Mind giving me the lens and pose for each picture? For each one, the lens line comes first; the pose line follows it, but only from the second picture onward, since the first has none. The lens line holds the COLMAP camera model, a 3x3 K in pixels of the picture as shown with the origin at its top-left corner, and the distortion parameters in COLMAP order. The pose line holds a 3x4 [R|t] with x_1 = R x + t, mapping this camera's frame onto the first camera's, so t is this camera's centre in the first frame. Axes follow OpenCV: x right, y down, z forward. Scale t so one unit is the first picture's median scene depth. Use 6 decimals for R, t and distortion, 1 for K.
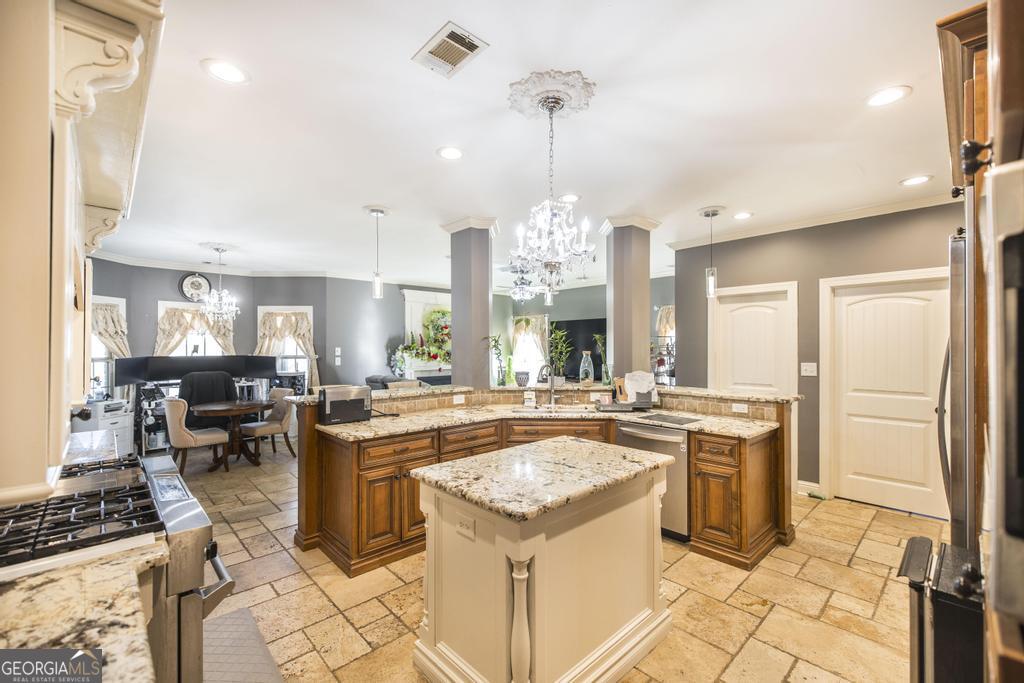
lens RADIAL K [[435.1, 0, 512.4], [0, 435.1, 344.6], [0, 0, 1]] dist [0.001412, 0.000062]
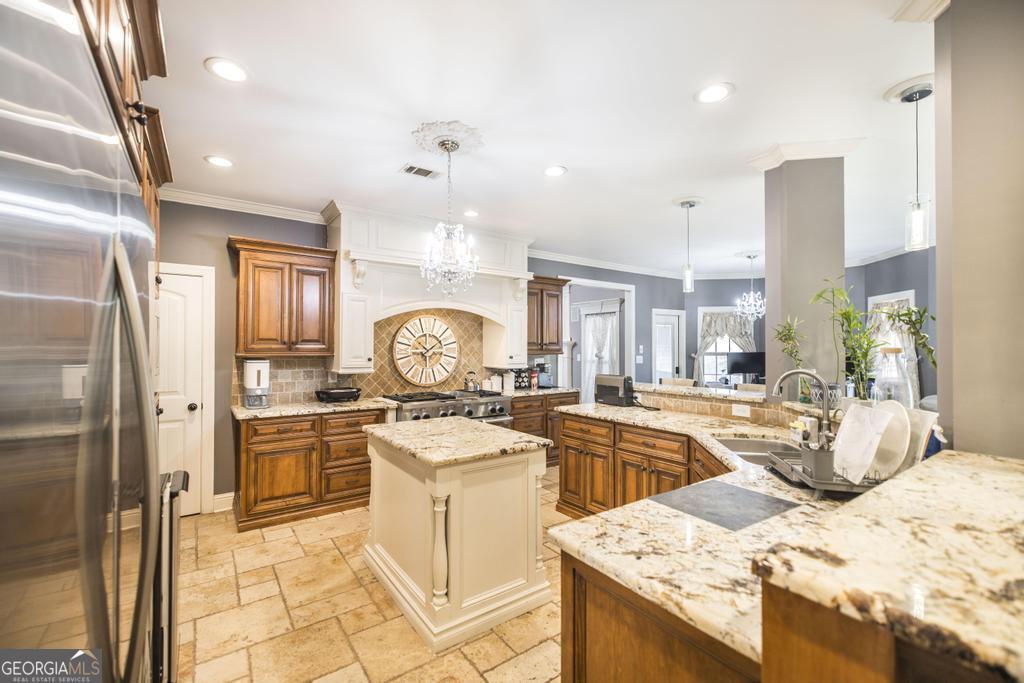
lens RADIAL K [[435.1, 0, 511.7], [0, 435.1, 343.5], [0, 0, 1]] dist [0.001412, 0.000062]
pose [[-0.136808, -0.006477, -0.990576, 0.706800], [0.005235, 0.999960, -0.007261, 0.013969], [0.990584, -0.006179, -0.136768, 0.738904]]
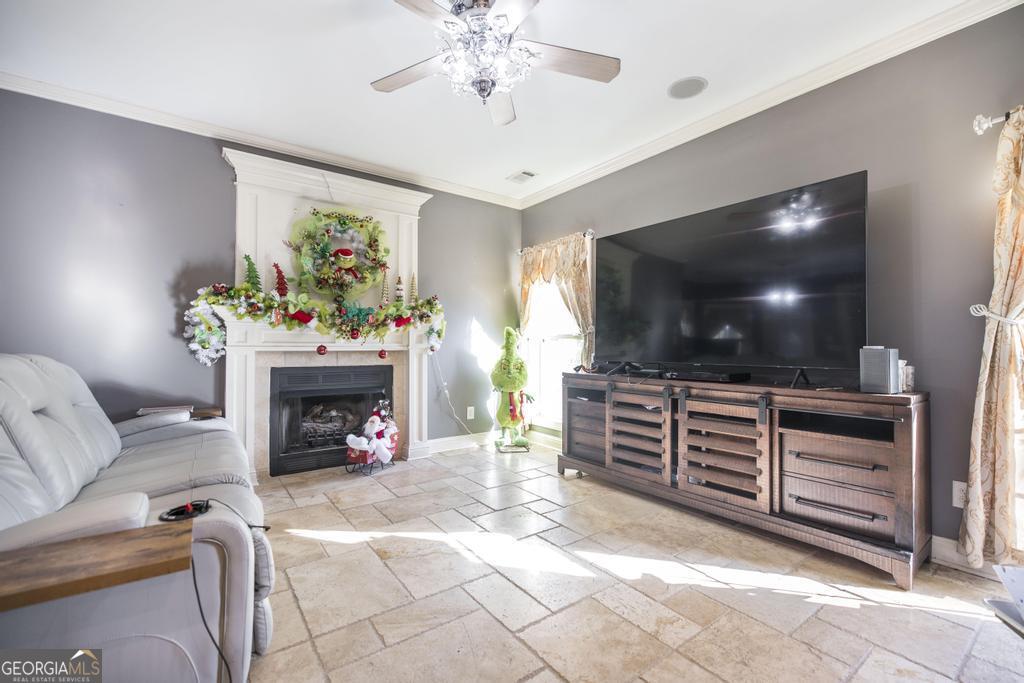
lens RADIAL K [[435.1, 0, 510.8], [0, 435.1, 342.7], [0, 0, 1]] dist [0.001412, 0.000062]
pose [[0.991620, 0.007338, -0.128983, 0.064715], [-0.007652, 0.999969, -0.001935, 0.050570], [0.128965, 0.002905, 0.991645, 0.620537]]
